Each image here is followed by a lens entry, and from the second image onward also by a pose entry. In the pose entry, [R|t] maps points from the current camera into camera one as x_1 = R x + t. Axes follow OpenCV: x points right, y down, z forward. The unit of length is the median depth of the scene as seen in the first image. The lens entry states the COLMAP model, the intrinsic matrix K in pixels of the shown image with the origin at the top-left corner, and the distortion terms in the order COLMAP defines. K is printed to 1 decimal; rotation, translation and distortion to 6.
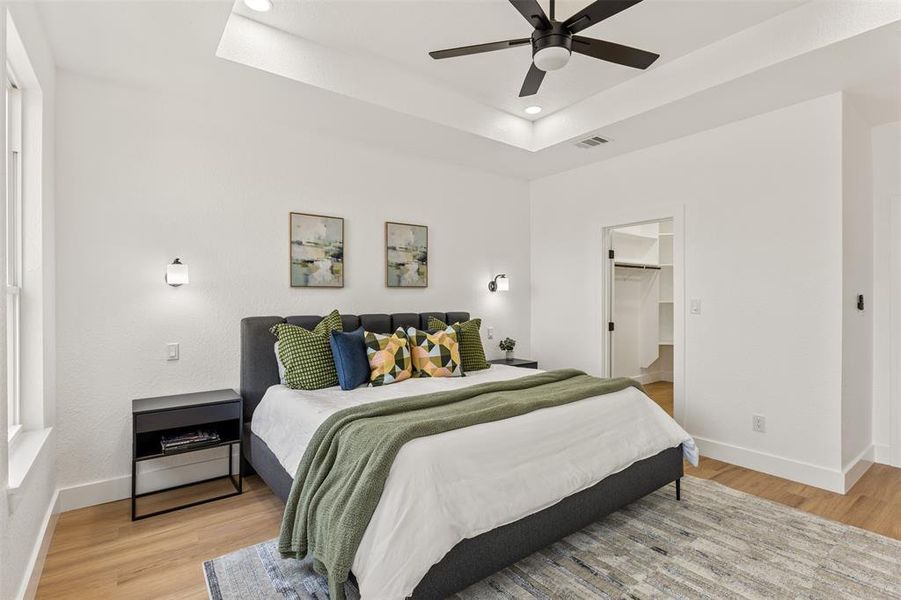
lens RADIAL K [[445.2, 0, 454.2], [0, 445.2, 299.8], [0, 0, 1]] dist [-0.019162, -0.000157]
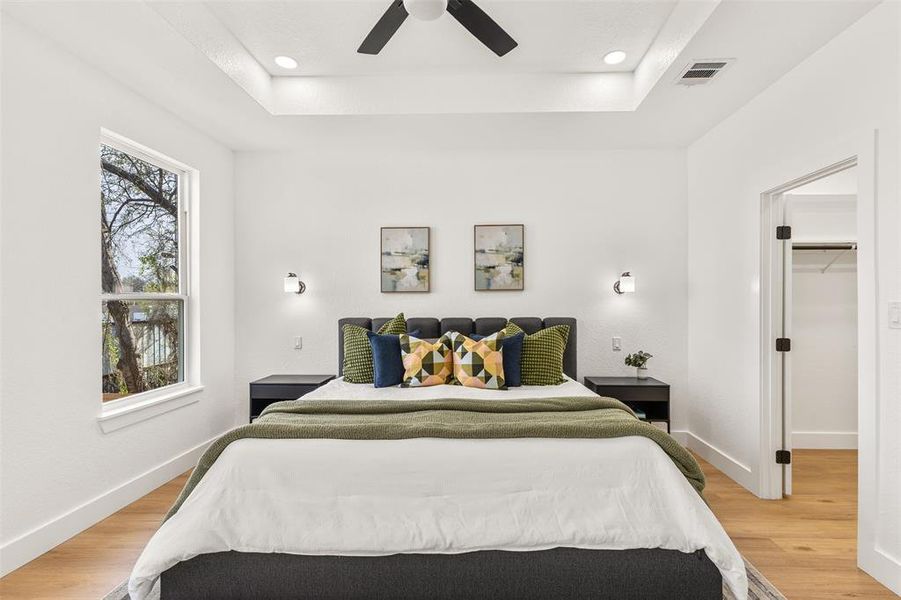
lens RADIAL K [[419.9, 0, 454.8], [0, 419.9, 305.9], [0, 0, 1]] dist [-0.000945, -0.002982]
pose [[0.769977, 0.003511, -0.638062, 0.467416], [0.003254, 0.999950, 0.009429, -0.004280], [0.638063, -0.009336, 0.769927, 0.279663]]
